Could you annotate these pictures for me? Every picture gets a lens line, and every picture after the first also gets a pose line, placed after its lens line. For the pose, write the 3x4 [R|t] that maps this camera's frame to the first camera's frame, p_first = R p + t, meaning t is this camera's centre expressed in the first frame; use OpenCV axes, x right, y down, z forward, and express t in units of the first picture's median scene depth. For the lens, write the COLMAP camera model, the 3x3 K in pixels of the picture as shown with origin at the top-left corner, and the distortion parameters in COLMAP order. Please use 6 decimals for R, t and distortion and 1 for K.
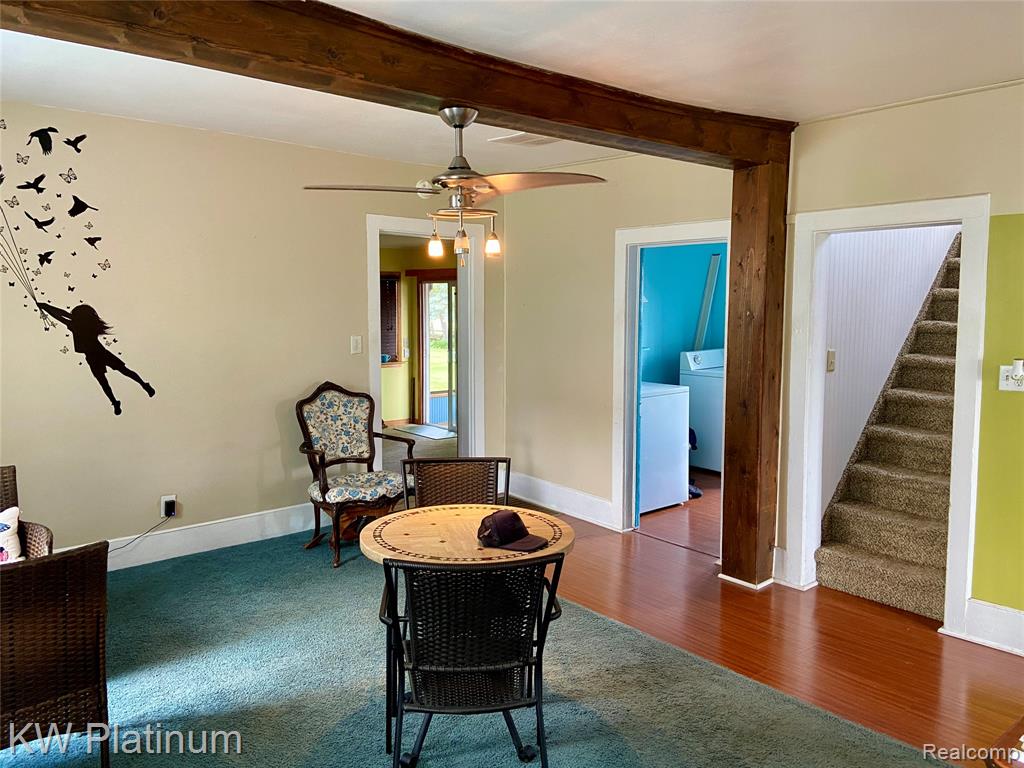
lens RADIAL K [[777.3, 0, 518.7], [0, 777.3, 381.7], [0, 0, 1]] dist [0.086868, -0.056721]
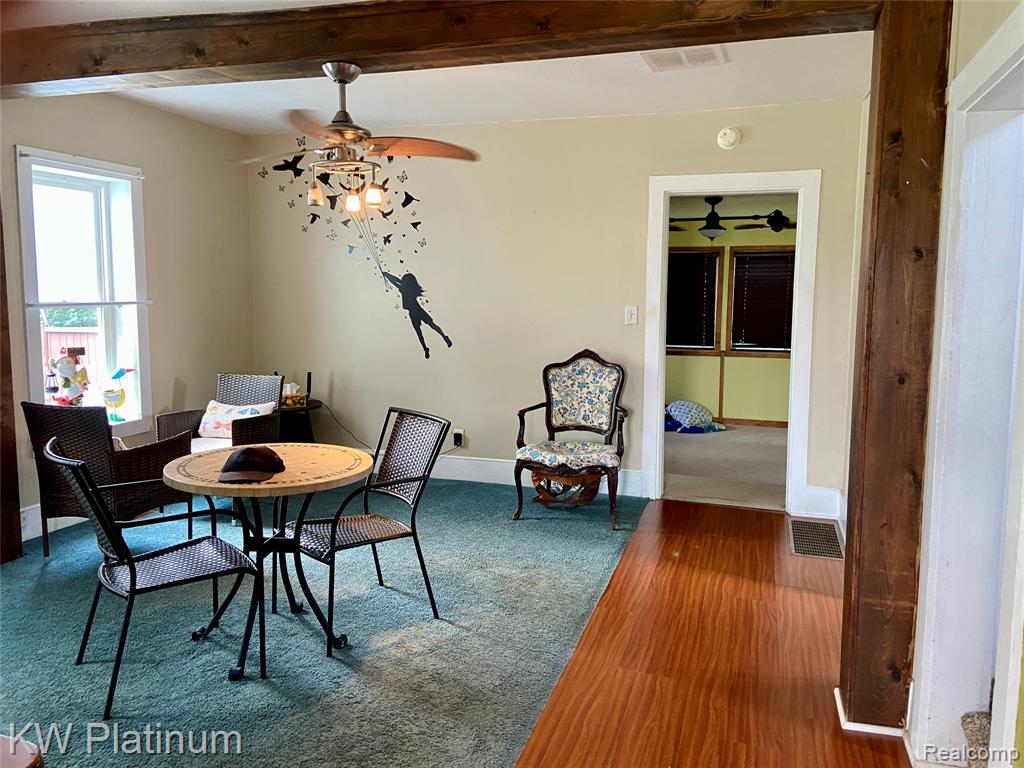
lens RADIAL K [[777.3, 0, 516.9], [0, 777.3, 381.8], [0, 0, 1]] dist [0.086868, -0.056721]
pose [[0.522858, 0.103142, -0.846157, 0.659273], [-0.096590, 0.993428, 0.061409, -0.013286], [0.846930, 0.049622, 0.529384, 0.453923]]
